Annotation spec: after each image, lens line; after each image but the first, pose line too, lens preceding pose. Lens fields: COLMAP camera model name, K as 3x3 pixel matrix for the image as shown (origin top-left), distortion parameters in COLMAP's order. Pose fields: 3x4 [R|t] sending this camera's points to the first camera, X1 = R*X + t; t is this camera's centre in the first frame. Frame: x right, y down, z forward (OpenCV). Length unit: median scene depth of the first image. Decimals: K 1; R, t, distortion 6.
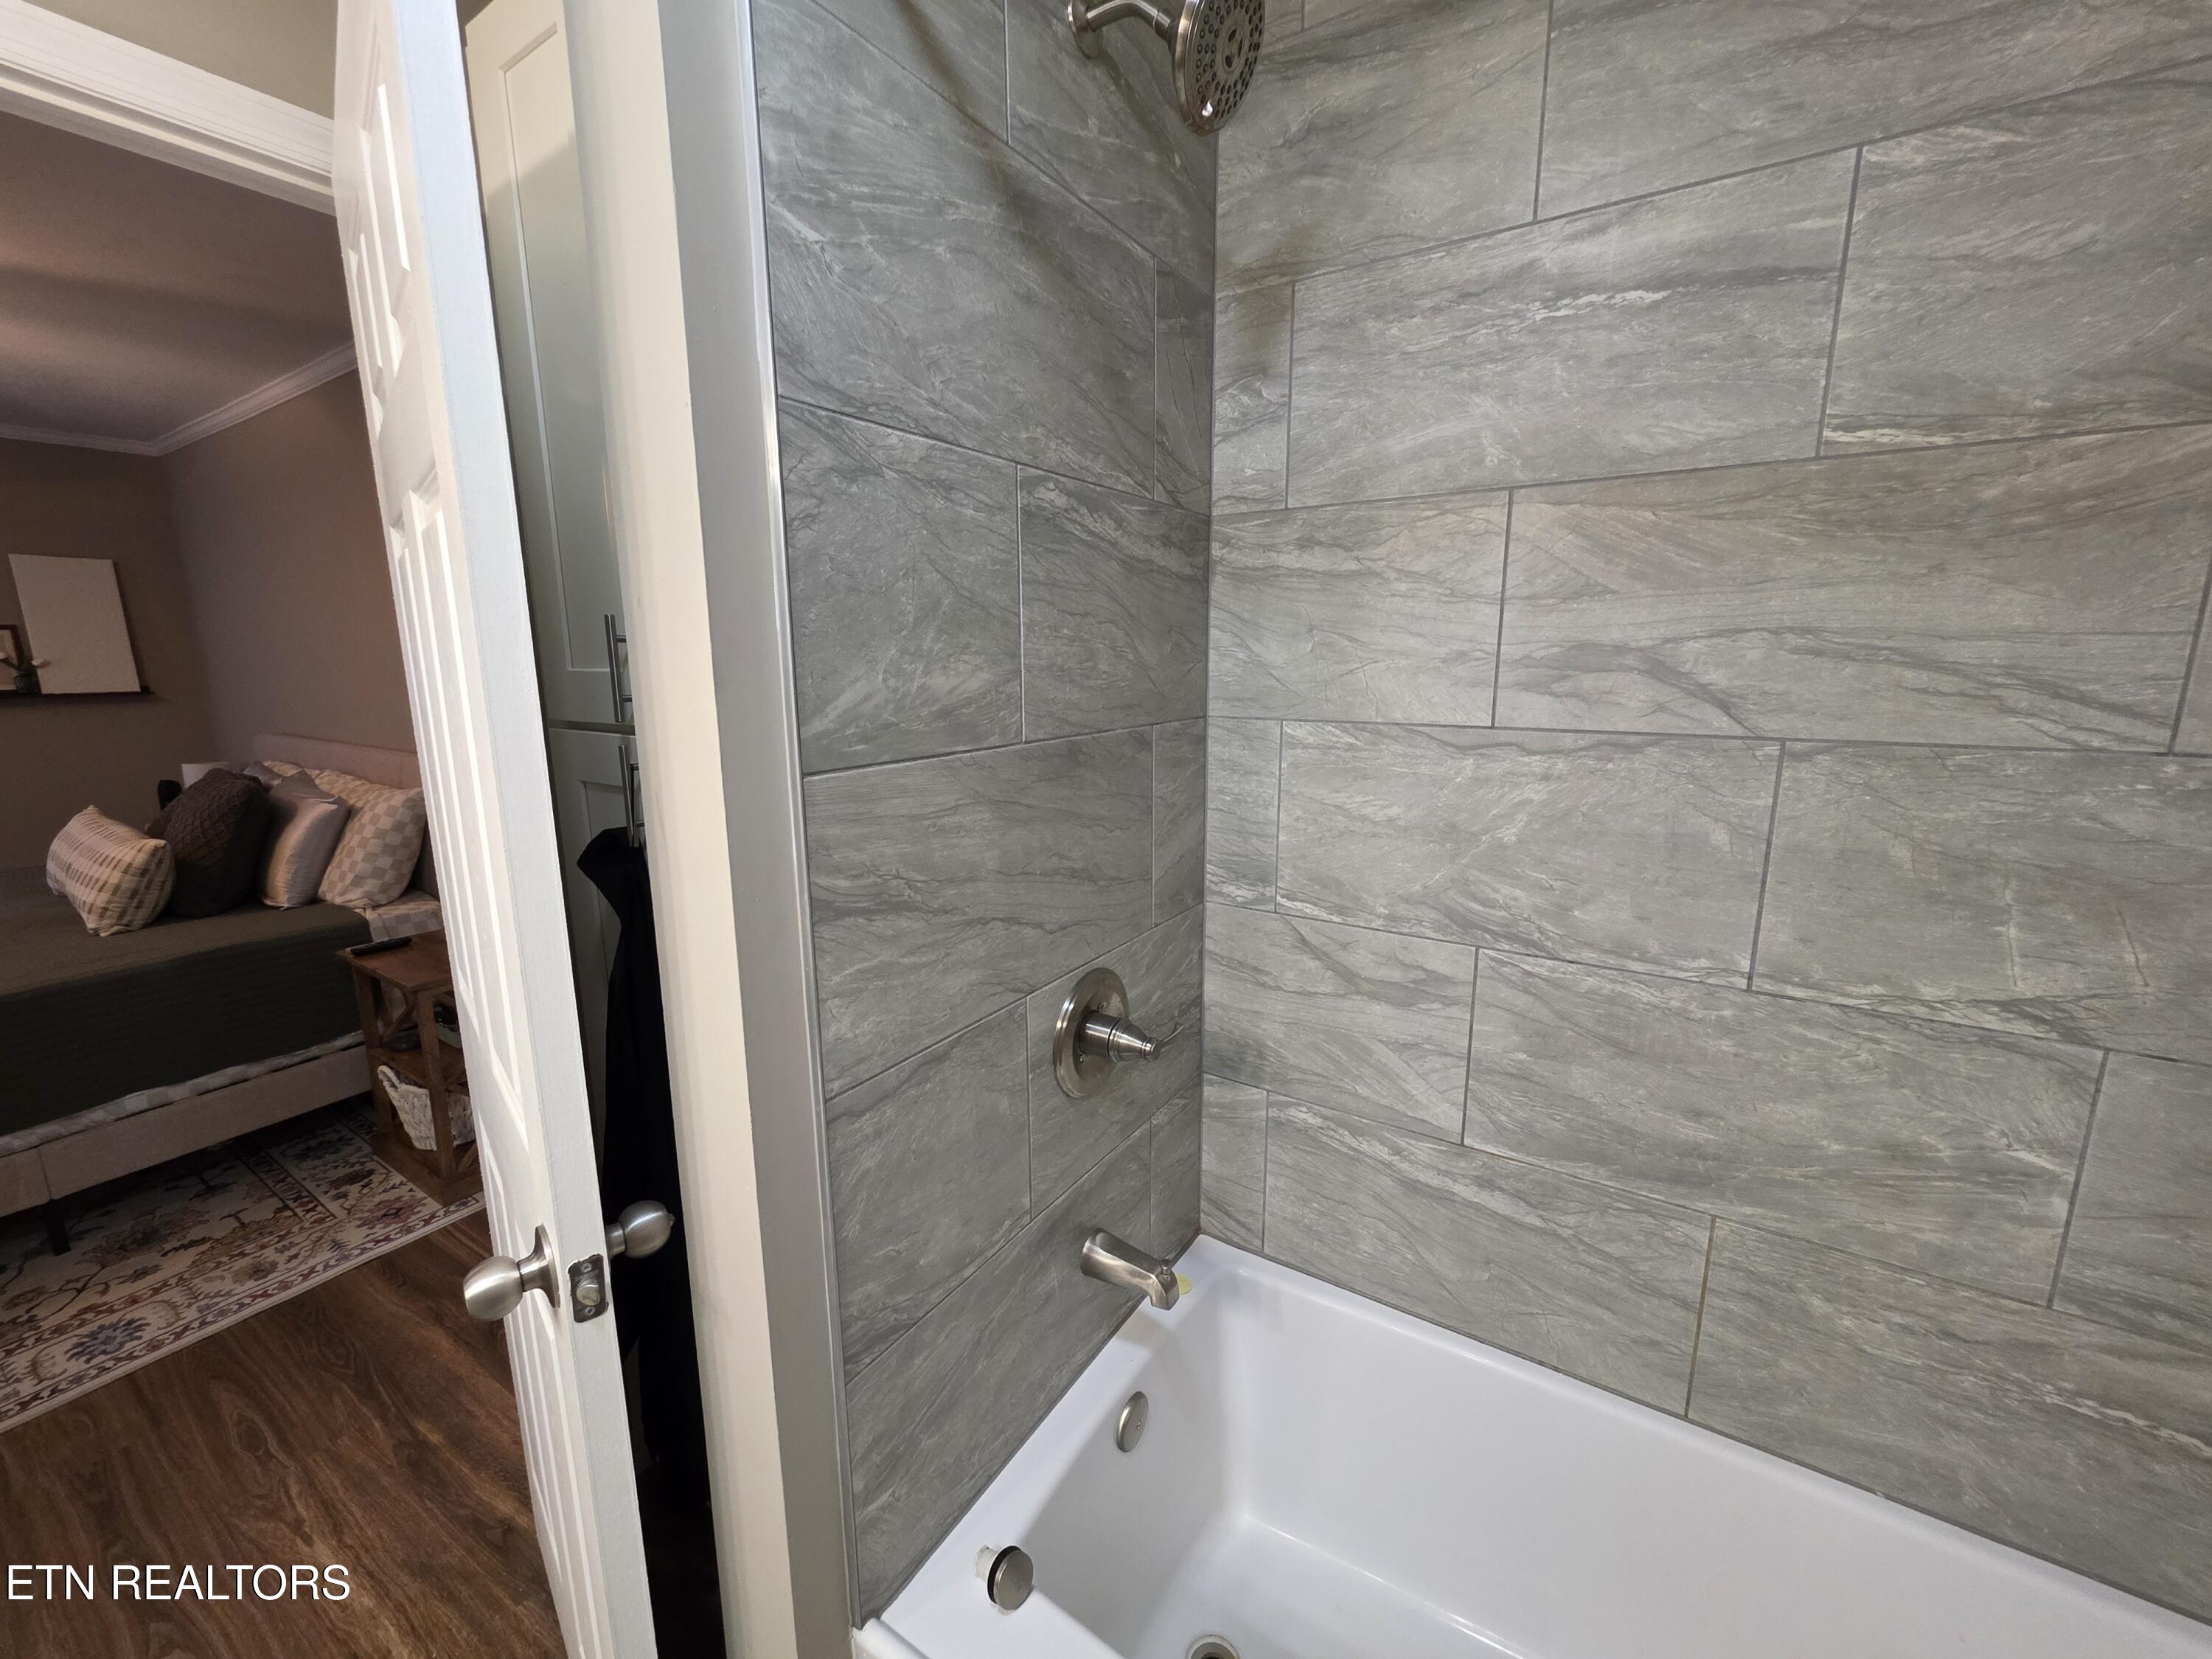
lens RADIAL K [[888.6, 0, 1104.3], [0, 888.6, 824.5], [0, 0, 1]] dist [-0.006123, 0.001374]
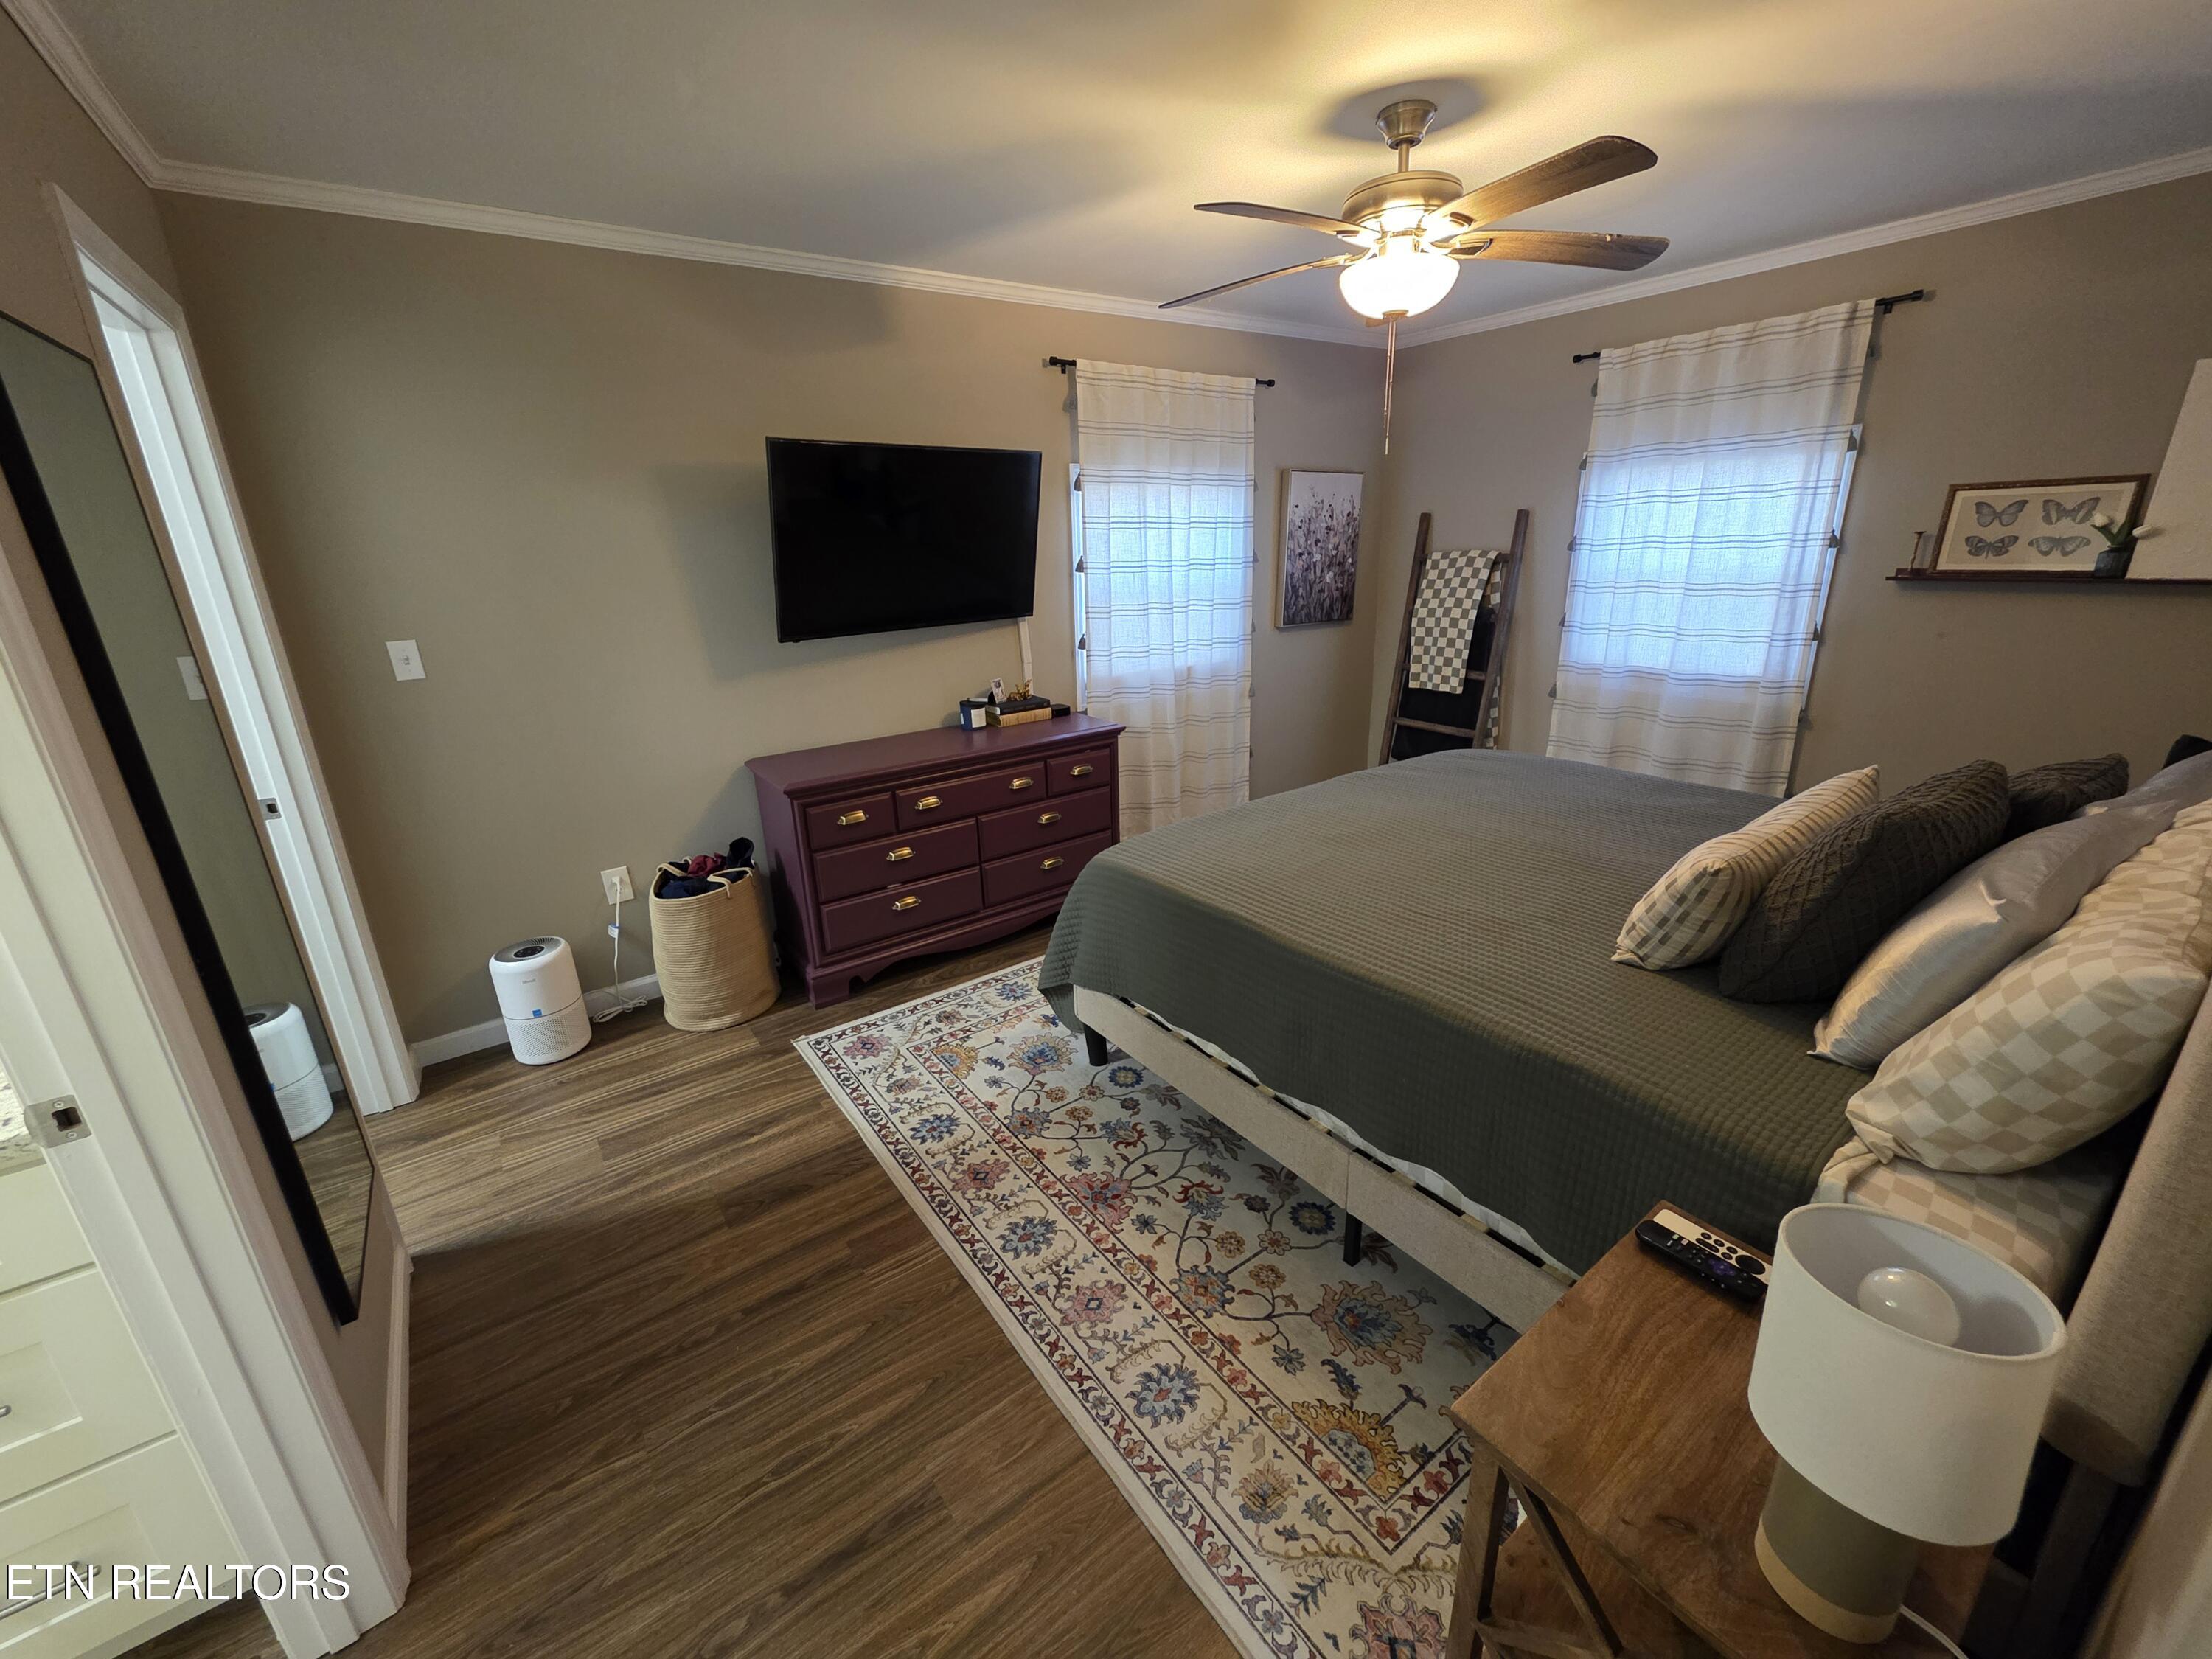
lens RADIAL K [[888.6, 0, 1108.0], [0, 888.6, 824.4], [0, 0, 1]] dist [-0.006123, 0.001374]
pose [[-0.354995, 0.303731, -0.884153, -0.446871], [-0.144899, 0.916446, 0.373003, -0.201577], [0.923571, 0.260527, -0.281324, 0.903854]]
